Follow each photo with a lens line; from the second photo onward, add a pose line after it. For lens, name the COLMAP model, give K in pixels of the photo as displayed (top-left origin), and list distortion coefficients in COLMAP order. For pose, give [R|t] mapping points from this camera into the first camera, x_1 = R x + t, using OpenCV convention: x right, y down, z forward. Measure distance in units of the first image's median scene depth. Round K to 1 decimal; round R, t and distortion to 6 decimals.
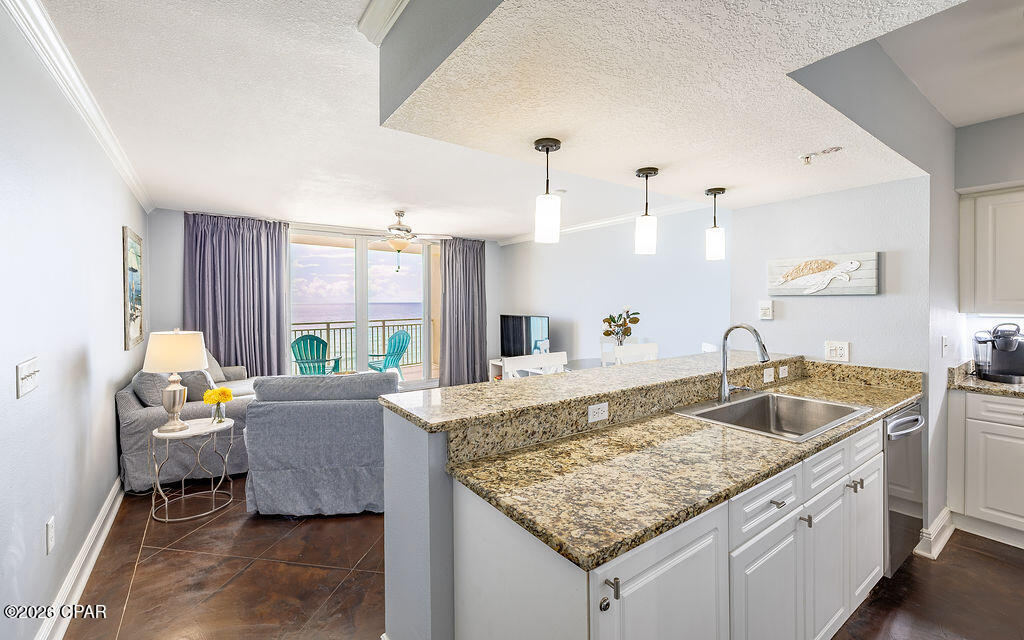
lens RADIAL K [[426.4, 0, 518.7], [0, 426.4, 304.3], [0, 0, 1]] dist [-0.000316, -0.000399]
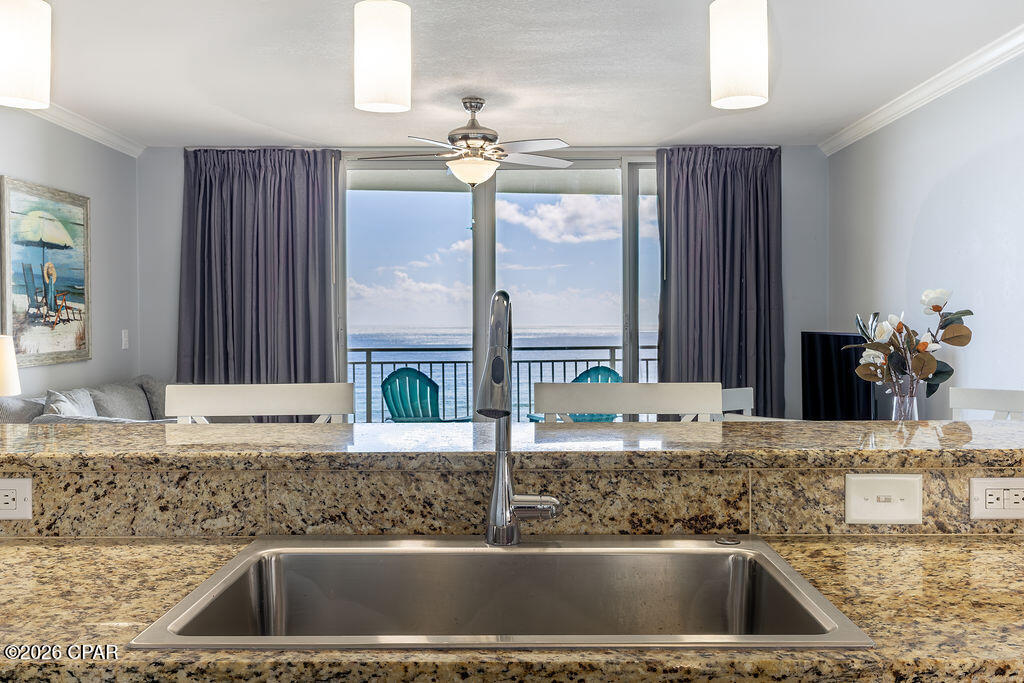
lens RADIAL K [[978.7, 0, 516.8], [0, 978.7, 319.9], [0, 0, 1]] dist [0.014687, 0.000000]
pose [[0.803982, -0.002248, -0.594649, 0.661036], [-0.002186, 0.999975, -0.006736, 0.048320], [0.594649, 0.006716, 0.803957, 0.302912]]
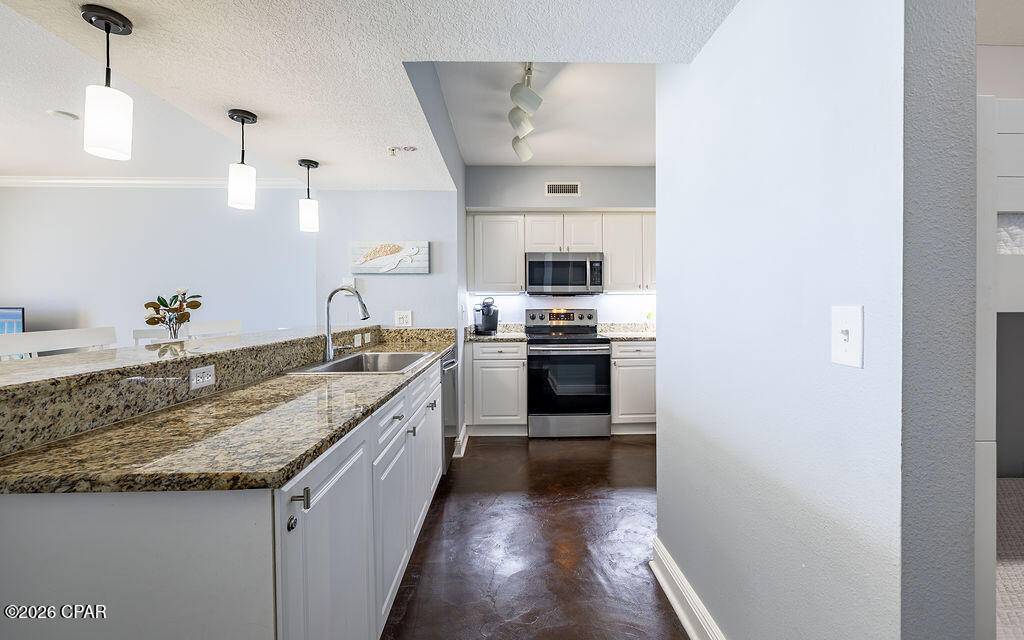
lens RADIAL K [[426.4, 0, 518.8], [0, 426.4, 305.6], [0, 0, 1]] dist [-0.000316, -0.000399]
pose [[0.563404, -0.004238, 0.826171, -0.084345], [0.010008, 0.999948, -0.001696, 0.070270], [-0.826121, 0.009223, 0.563417, 0.019027]]
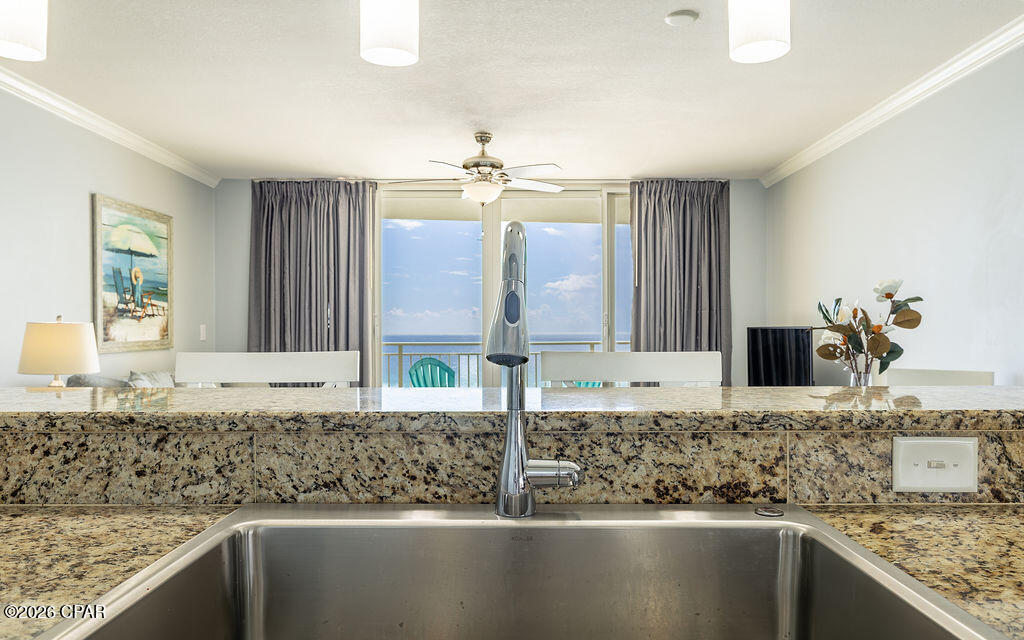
lens RADIAL K [[723.0, 0, 517.8], [0, 723.0, 323.6], [0, 0, 1]] dist [-0.000456, 0.003539]
pose [[0.806289, -0.004551, -0.591504, 0.547794], [-0.004920, 0.999884, -0.014399, 0.078768], [0.591501, 0.014520, 0.806173, 0.442849]]
